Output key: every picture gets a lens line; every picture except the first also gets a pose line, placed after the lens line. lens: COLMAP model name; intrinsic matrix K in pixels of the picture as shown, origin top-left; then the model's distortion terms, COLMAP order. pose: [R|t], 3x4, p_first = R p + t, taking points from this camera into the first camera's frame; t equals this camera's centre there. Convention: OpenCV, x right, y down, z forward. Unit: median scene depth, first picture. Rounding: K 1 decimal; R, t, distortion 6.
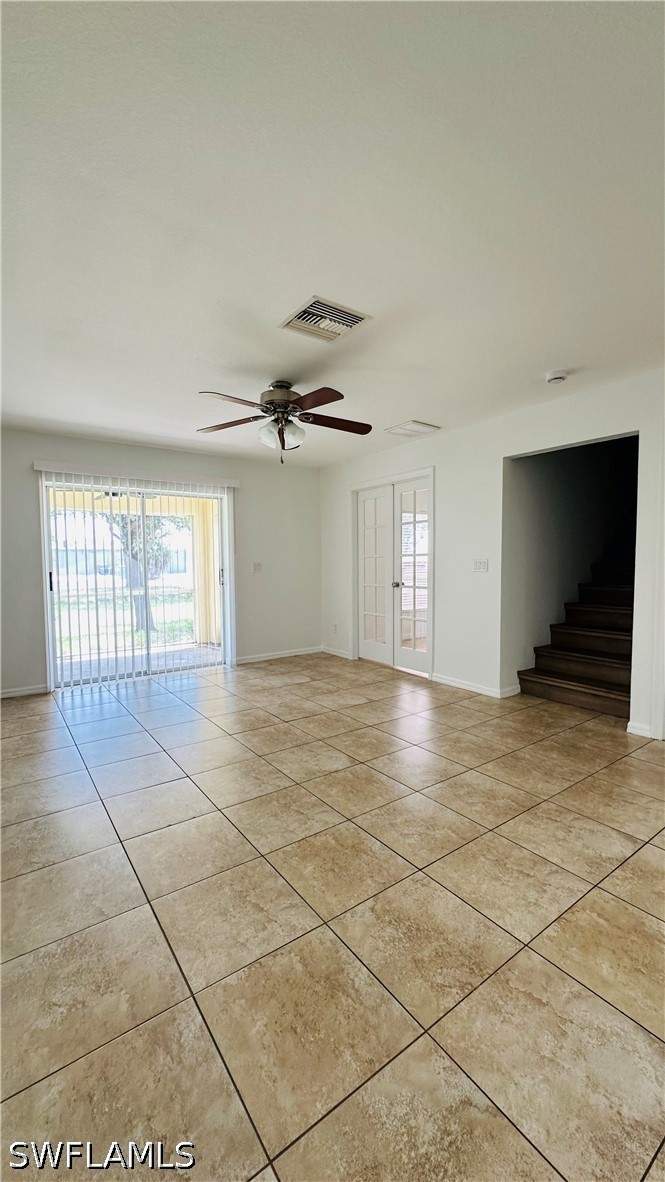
lens RADIAL K [[467.8, 0, 332.5], [0, 467.8, 591.0], [0, 0, 1]] dist [-0.003110, -0.000384]
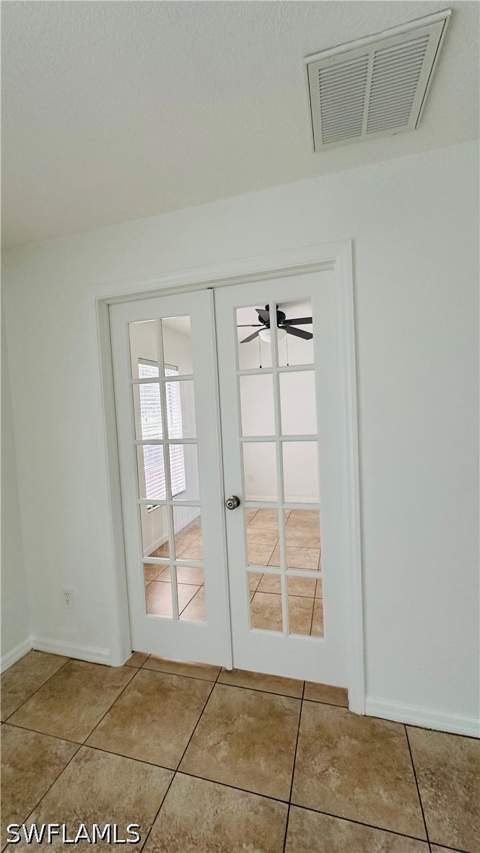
lens RADIAL K [[337.6, 0, 240.0], [0, 337.6, 426.5], [0, 0, 1]] dist [-0.003110, -0.000384]
pose [[0.795532, -0.070472, 0.601800, -0.038381], [0.091284, 0.995817, -0.004058, -0.061495], [-0.598996, 0.058163, 0.798637, 0.510448]]
